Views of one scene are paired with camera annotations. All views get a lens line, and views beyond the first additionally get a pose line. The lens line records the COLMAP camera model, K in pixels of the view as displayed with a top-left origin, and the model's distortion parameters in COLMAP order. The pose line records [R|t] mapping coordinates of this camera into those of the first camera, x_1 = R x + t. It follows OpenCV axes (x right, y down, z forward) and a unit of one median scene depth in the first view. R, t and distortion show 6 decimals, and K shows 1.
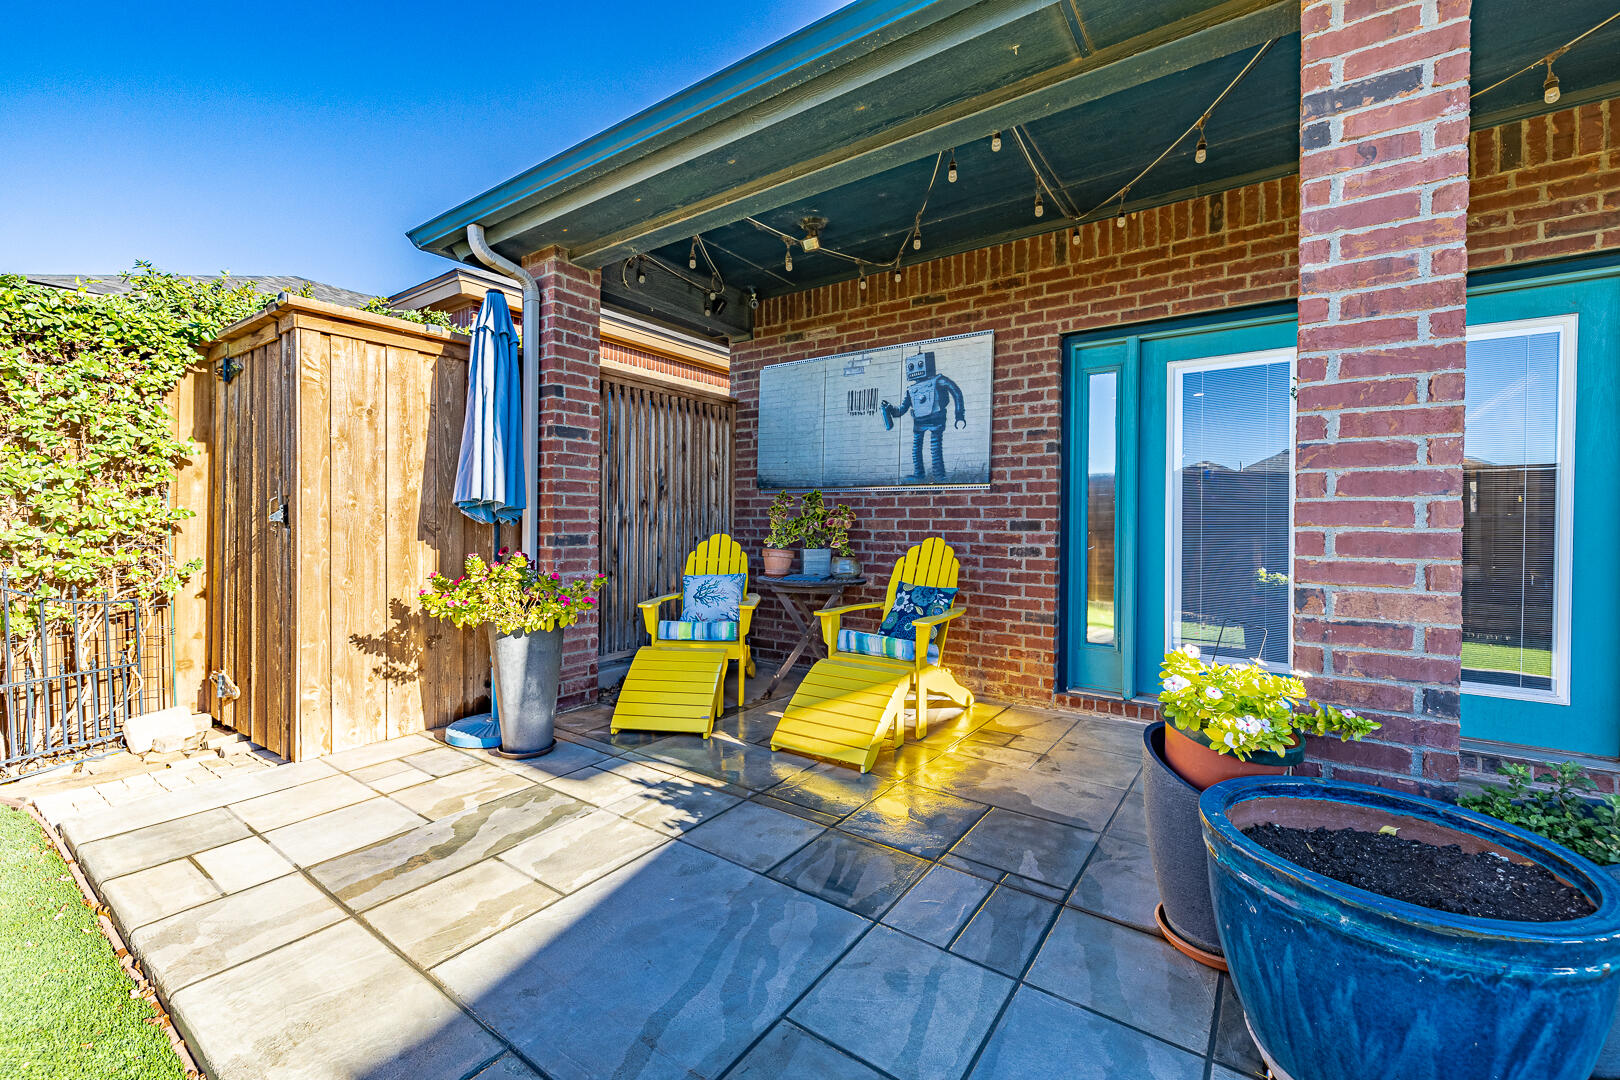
lens RADIAL K [[677.9, 0, 802.9], [0, 677.9, 529.6], [0, 0, 1]] dist [0.001352, 0.000143]
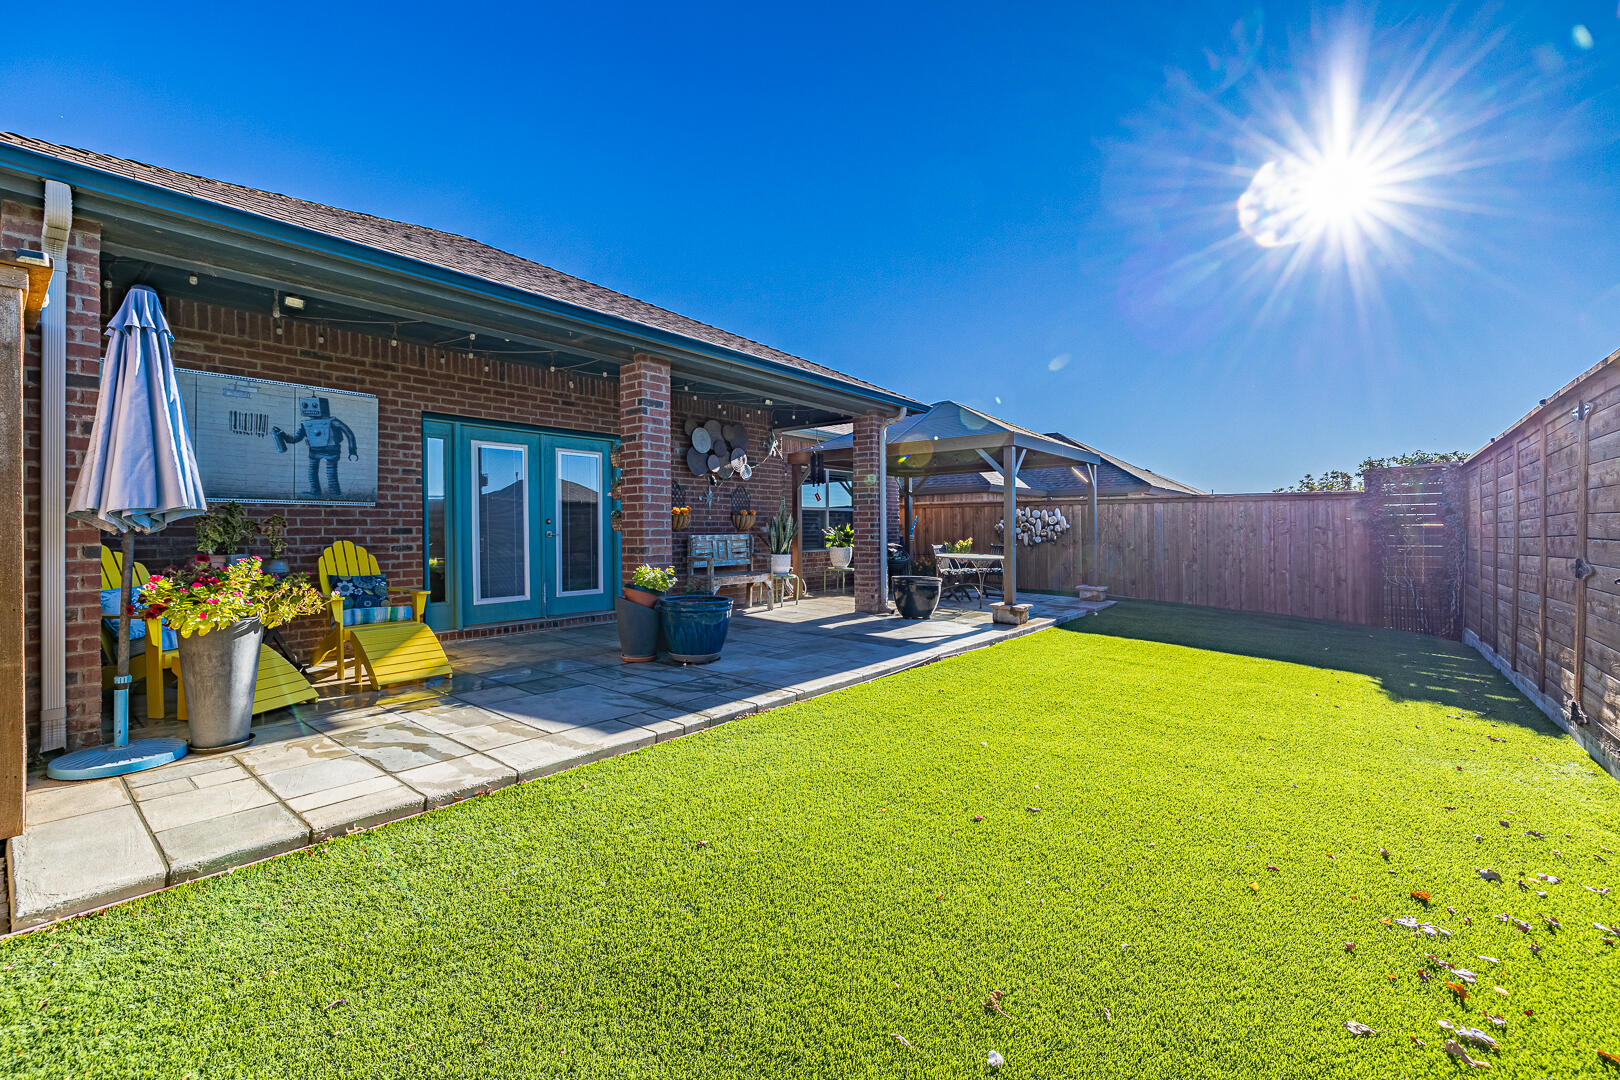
lens RADIAL K [[677.9, 0, 801.1], [0, 677.9, 535.5], [0, 0, 1]] dist [0.001352, 0.000143]
pose [[0.048355, -0.014989, 0.998718, -1.122080], [0.021458, 0.999672, 0.013965, 0.002163], [-0.998600, 0.020756, 0.048660, 0.035344]]
